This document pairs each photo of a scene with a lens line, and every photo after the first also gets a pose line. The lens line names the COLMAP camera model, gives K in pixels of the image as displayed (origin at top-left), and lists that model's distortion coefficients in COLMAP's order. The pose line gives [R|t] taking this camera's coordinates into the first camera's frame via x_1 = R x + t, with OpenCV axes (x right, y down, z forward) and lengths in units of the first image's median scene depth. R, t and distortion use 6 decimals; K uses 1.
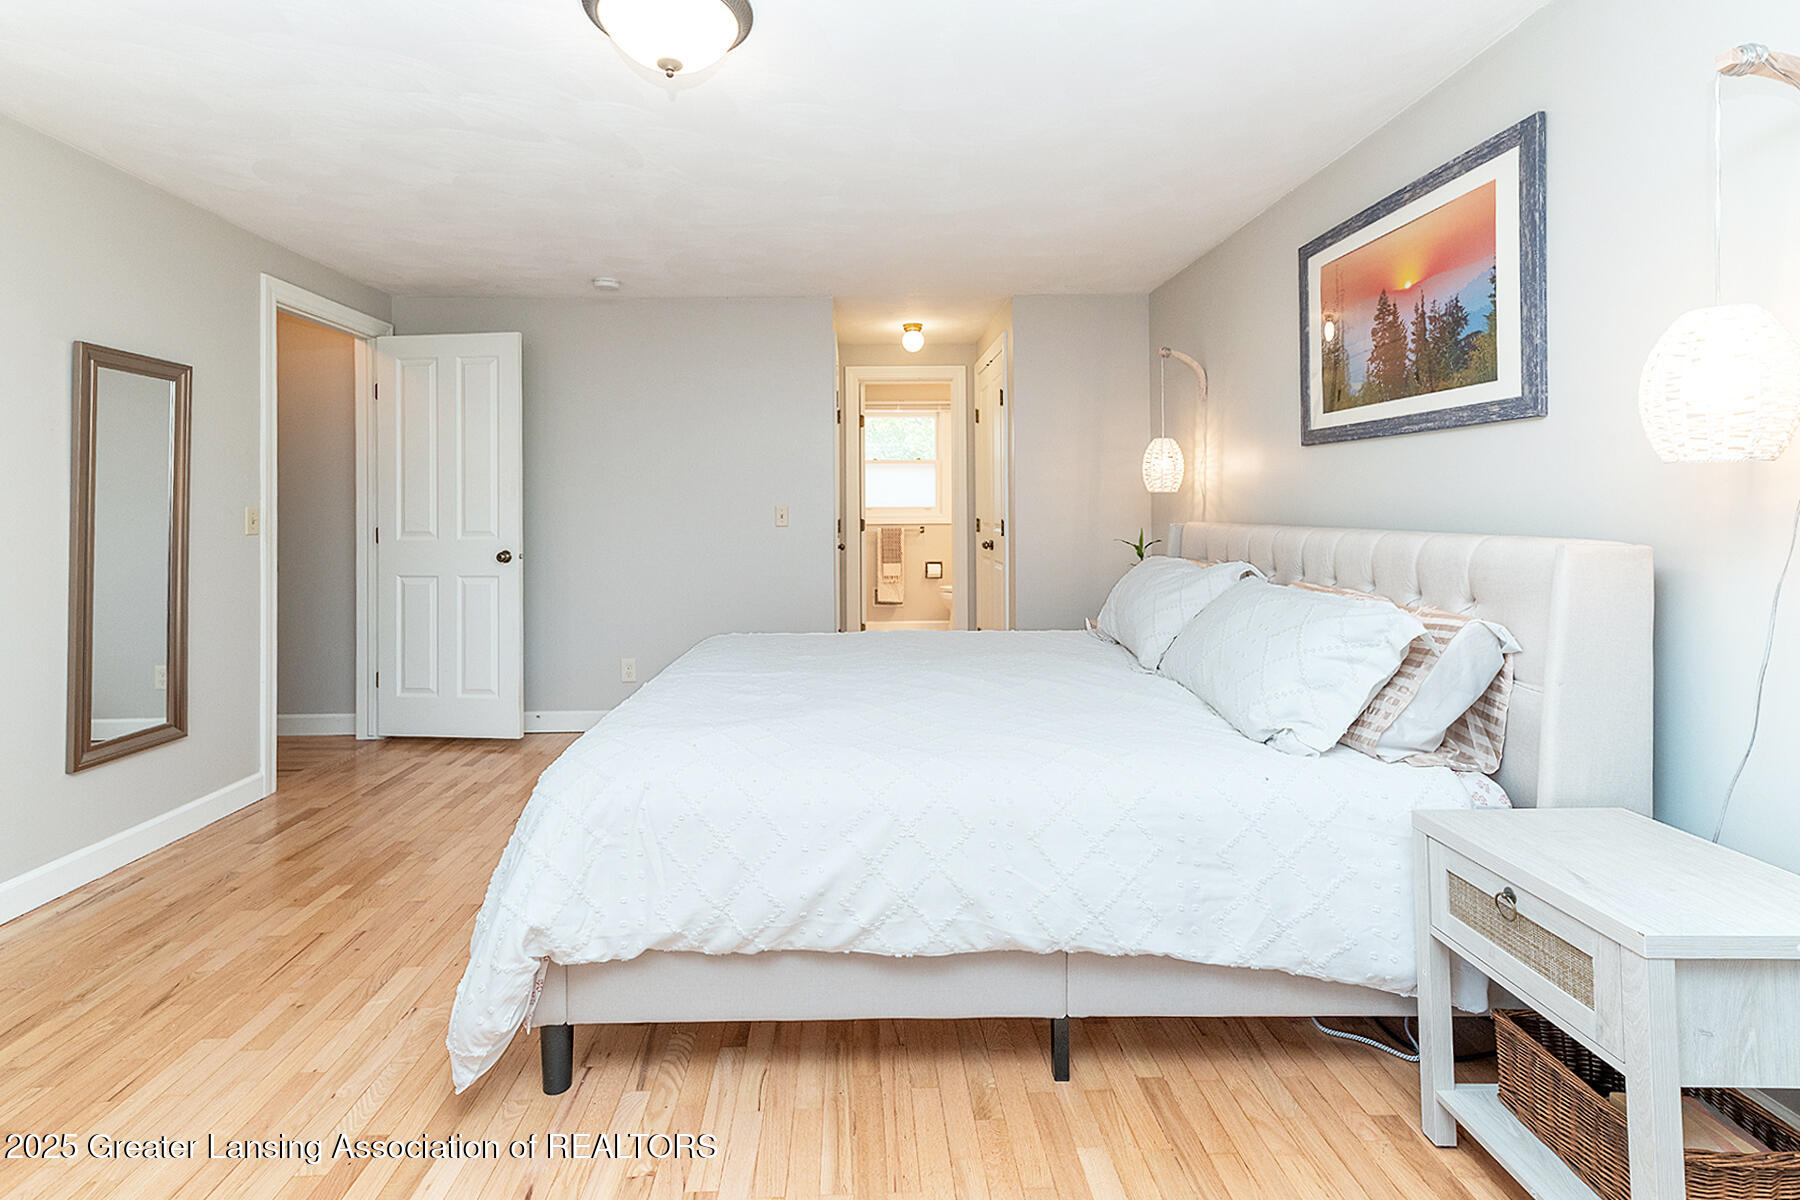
lens RADIAL K [[751.4, 0, 881.8], [0, 751.4, 504.4], [0, 0, 1]] dist [0.006490, 0.002489]
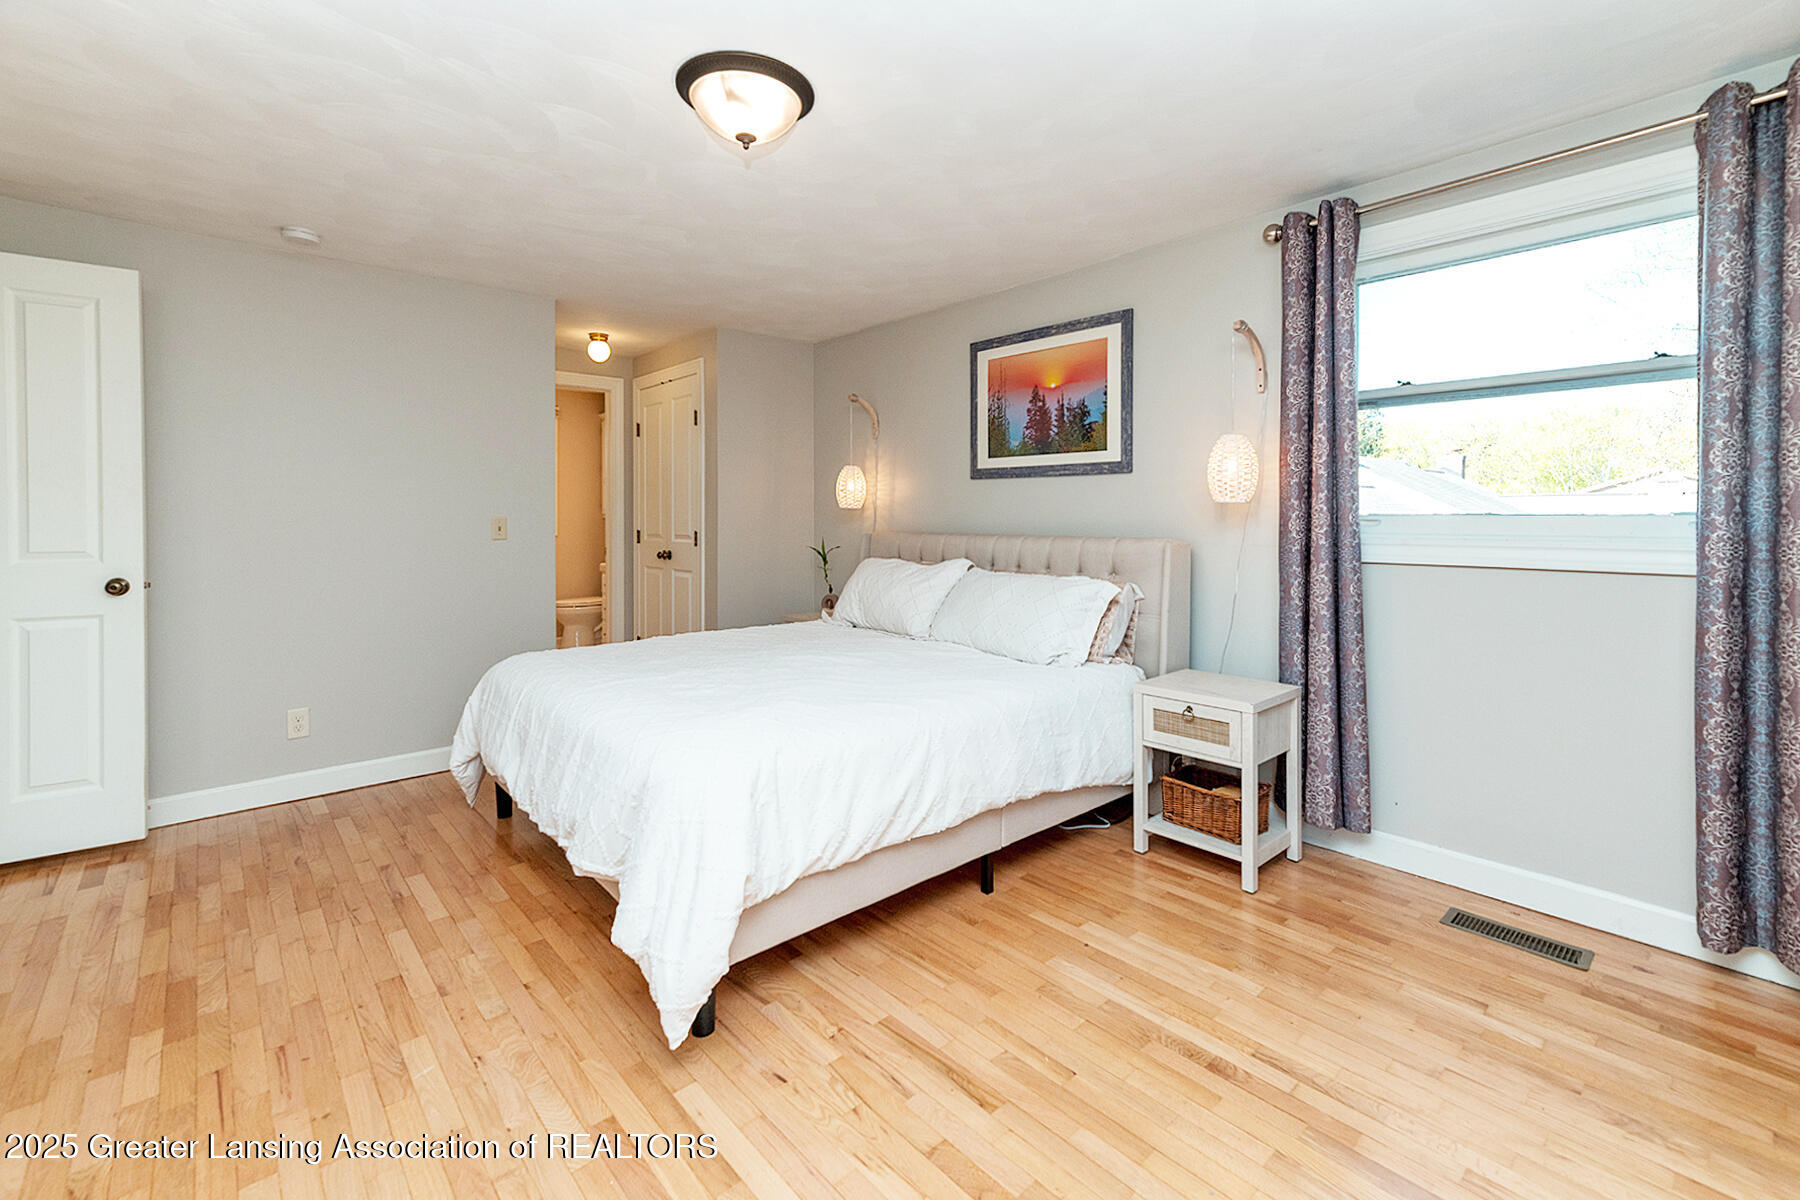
lens RADIAL K [[751.4, 0, 898.8], [0, 751.4, 525.8], [0, 0, 1]] dist [0.006490, 0.002489]
pose [[0.762505, -0.001622, 0.646981, -0.663188], [-0.008176, 0.999893, 0.012143, -0.004607], [-0.646931, -0.014548, 0.762410, -0.031539]]
